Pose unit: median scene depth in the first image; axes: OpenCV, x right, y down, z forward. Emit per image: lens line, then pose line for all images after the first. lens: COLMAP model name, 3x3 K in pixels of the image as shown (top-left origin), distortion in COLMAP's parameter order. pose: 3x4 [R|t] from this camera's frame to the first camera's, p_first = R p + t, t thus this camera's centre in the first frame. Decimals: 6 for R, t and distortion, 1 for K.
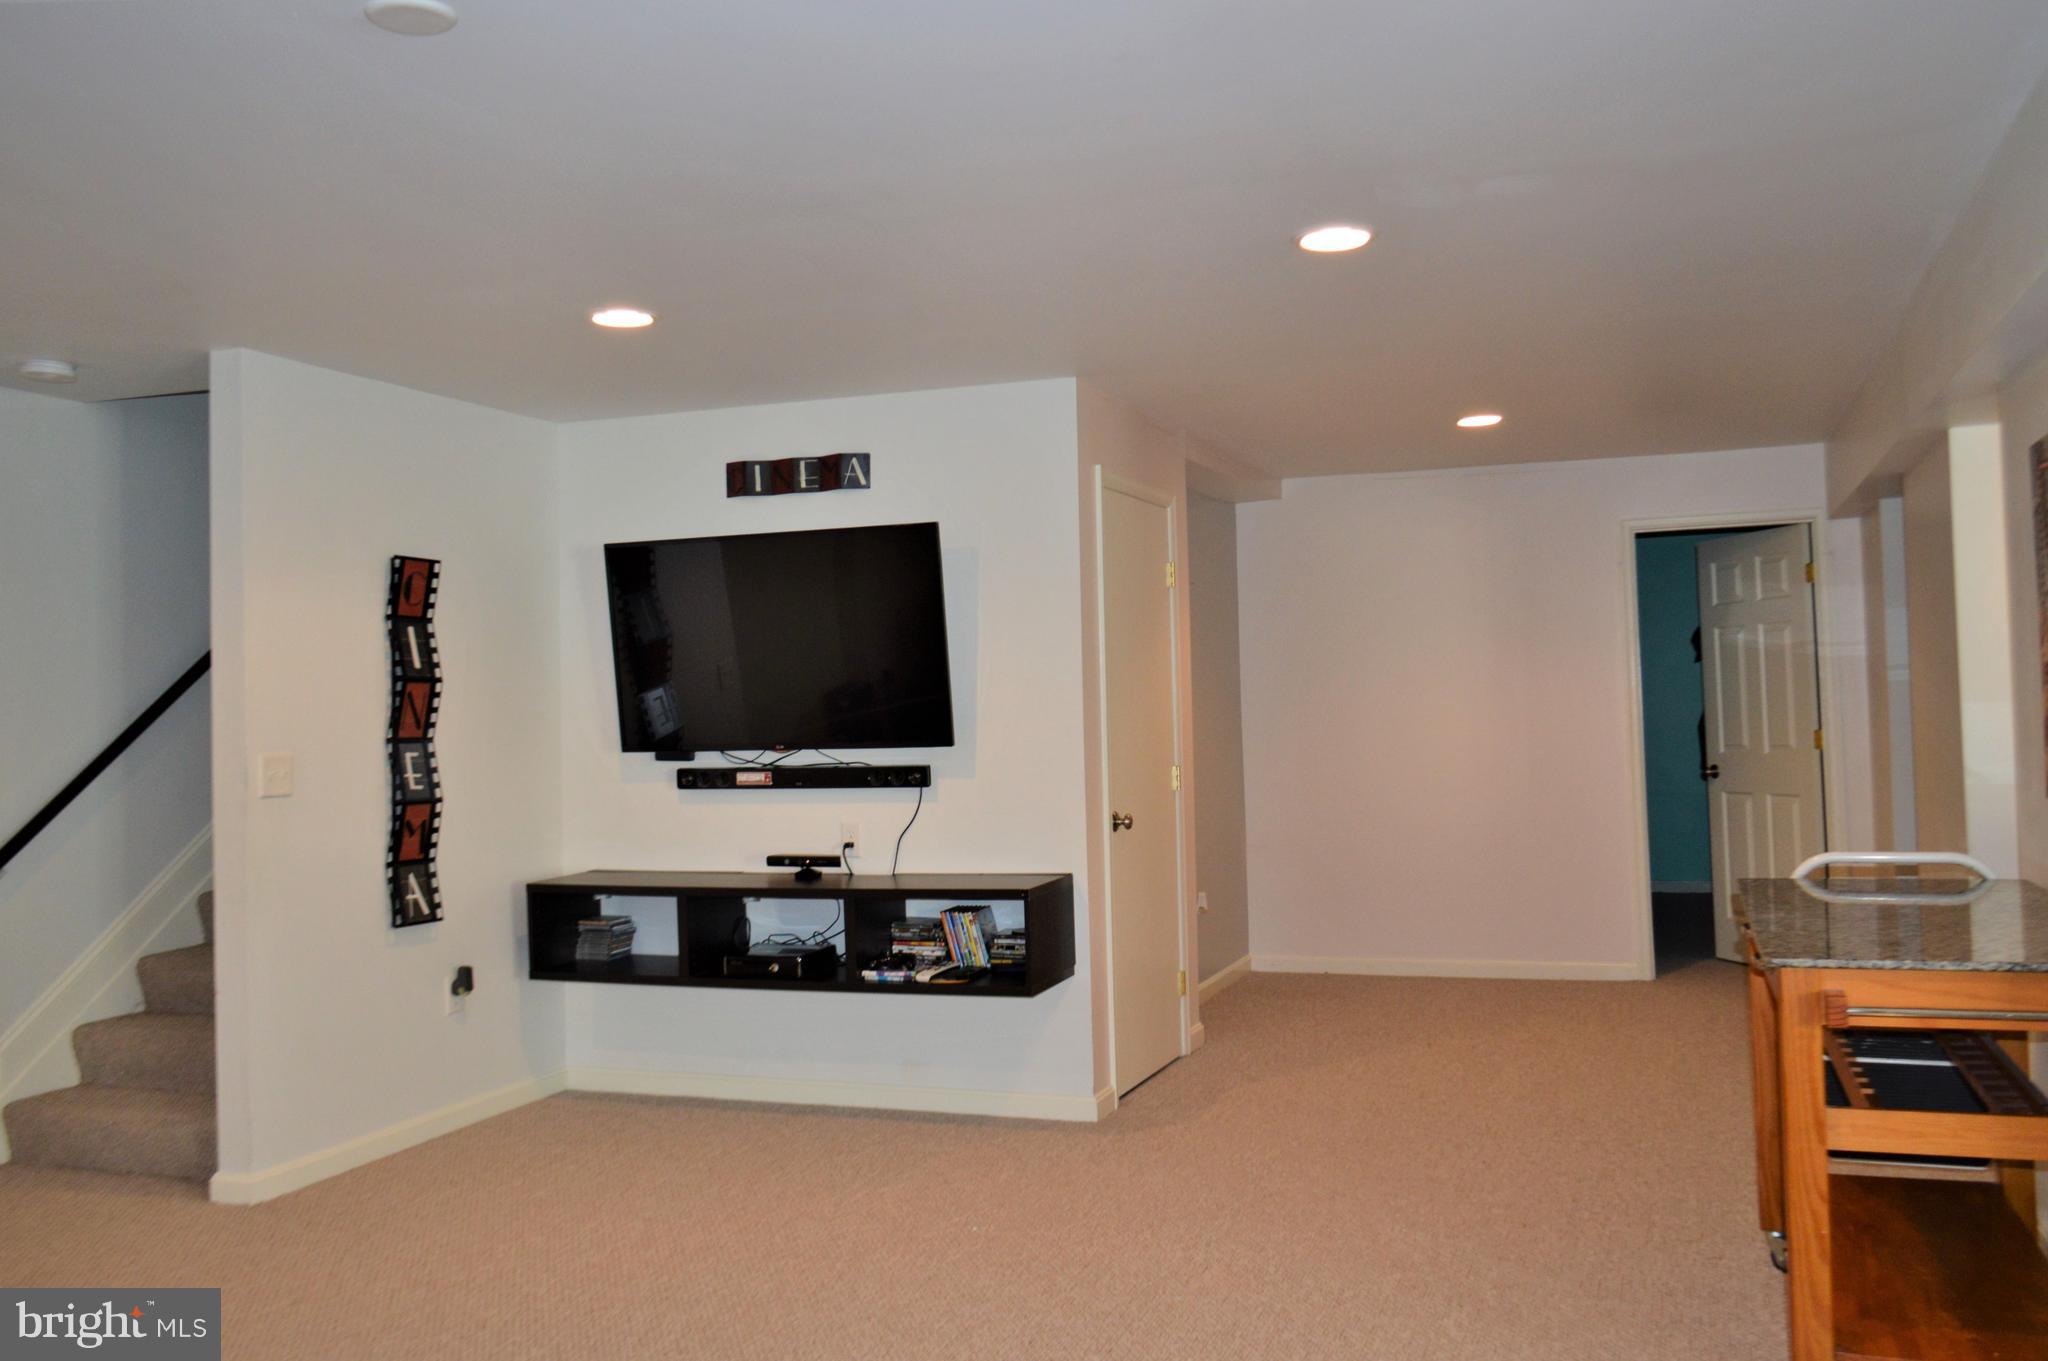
lens RADIAL K [[1716.7, 0, 1026.2], [0, 1716.7, 657.3], [0, 0, 1]] dist [-0.045419, -0.001282]
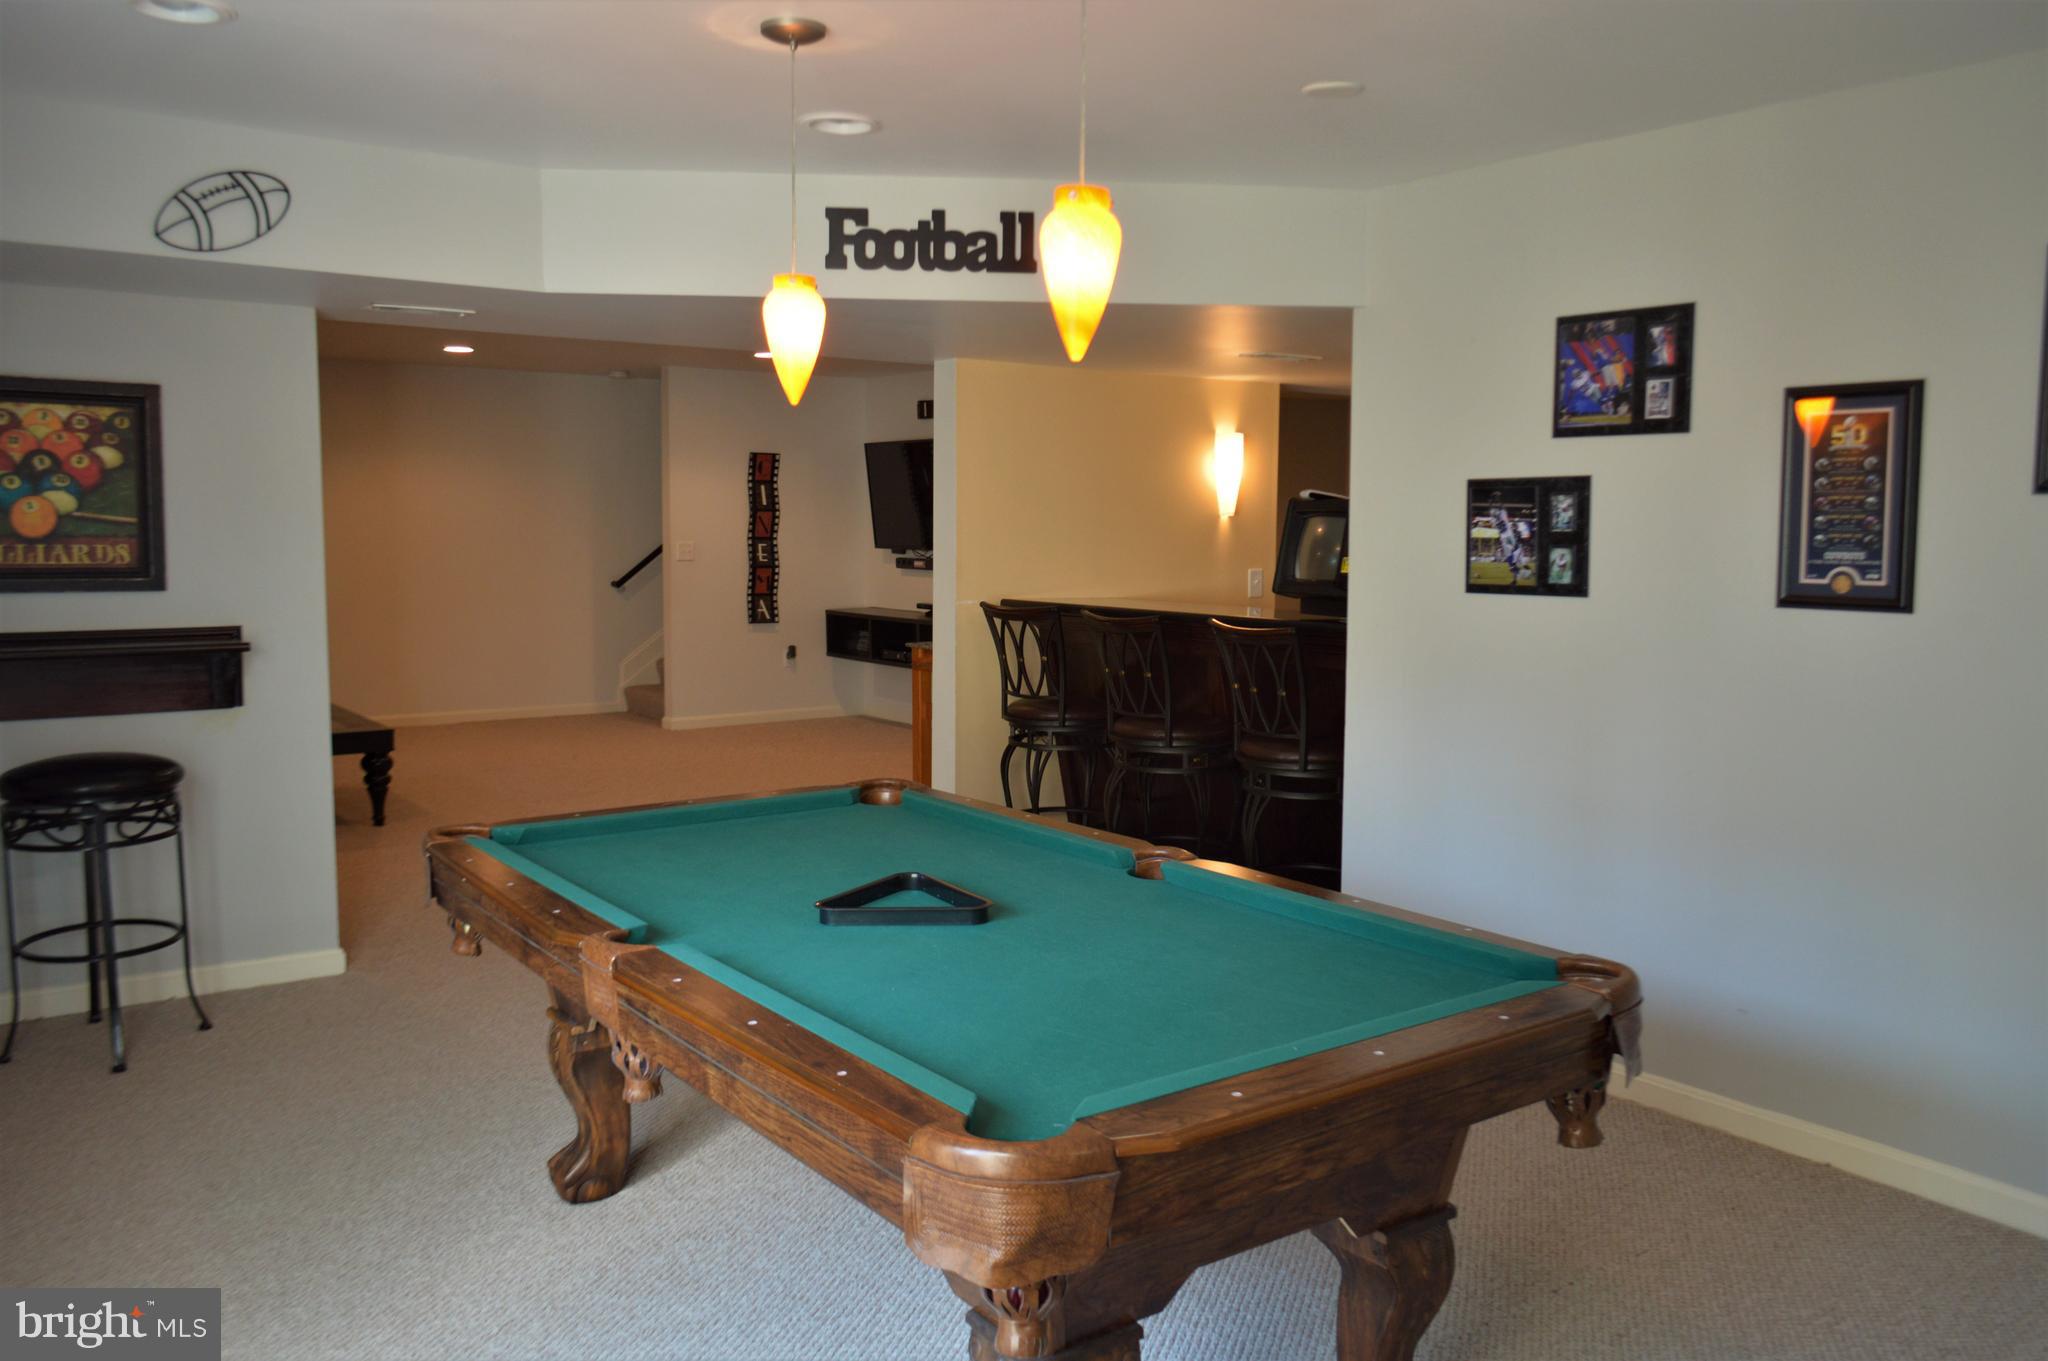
lens RADIAL K [[1627.2, 0, 1025.8], [0, 1627.2, 641.2], [0, 0, 1]] dist [0.005030, 0.001149]
pose [[0.824588, 0.075266, -0.560704, 1.063507], [-0.010417, 0.992962, 0.117971, -0.067495], [0.565637, -0.091437, 0.819569, -0.503873]]
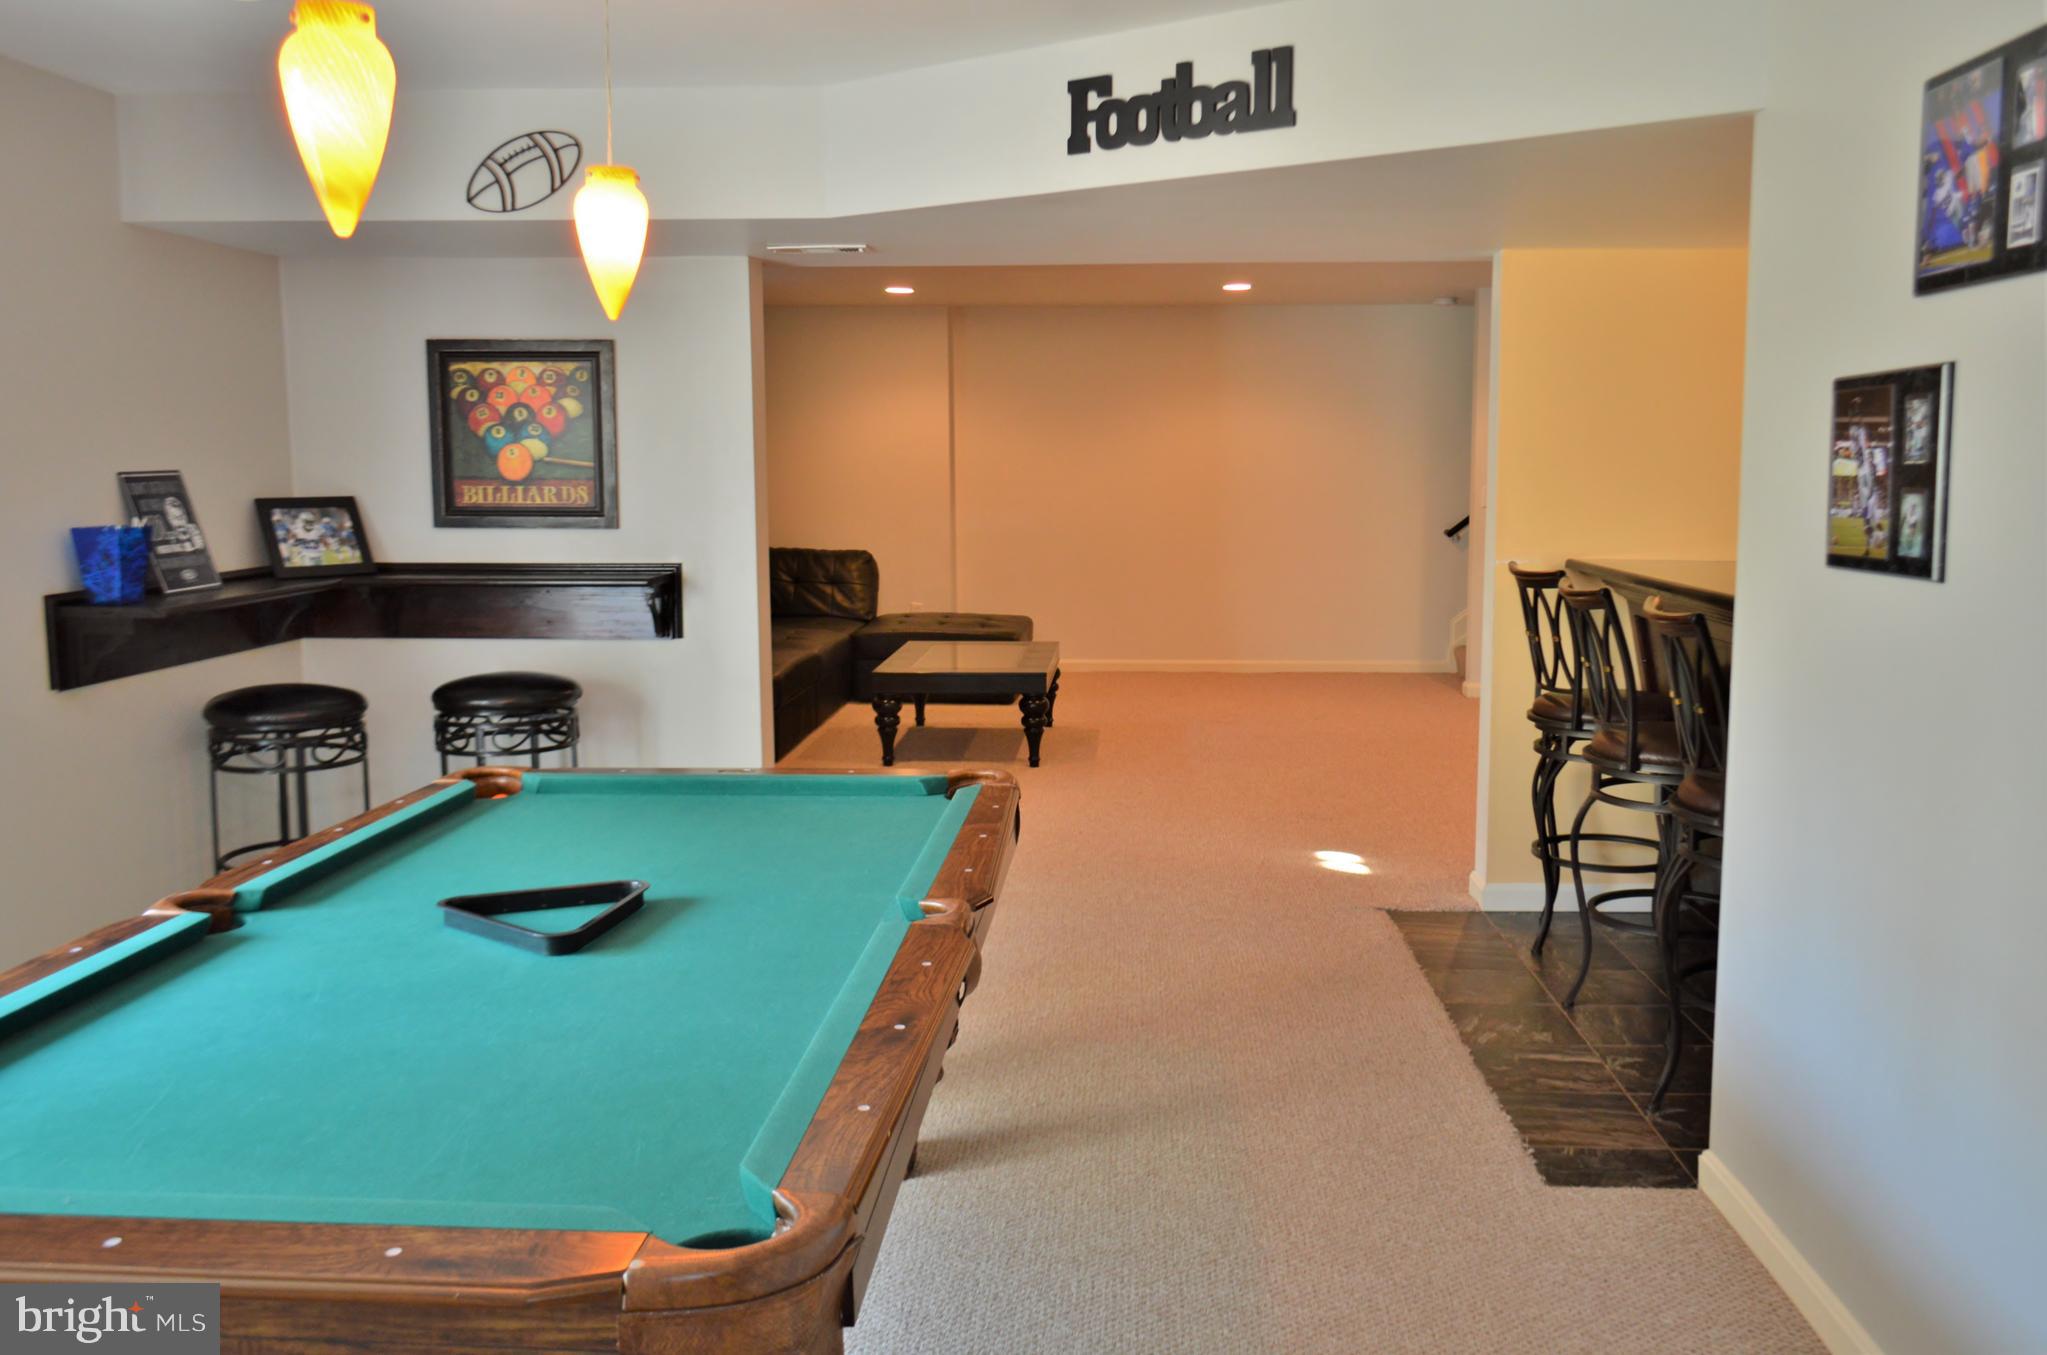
lens RADIAL K [[1669.5, 0, 1033.6], [0, 1669.5, 643.5], [0, 0, 1]] dist [0.004269, 0.004273]
pose [[0.274855, 0.130673, -0.952565, 1.201478], [0.027085, 0.989276, 0.143524, -0.053836], [0.961104, -0.065249, 0.268368, -0.075263]]
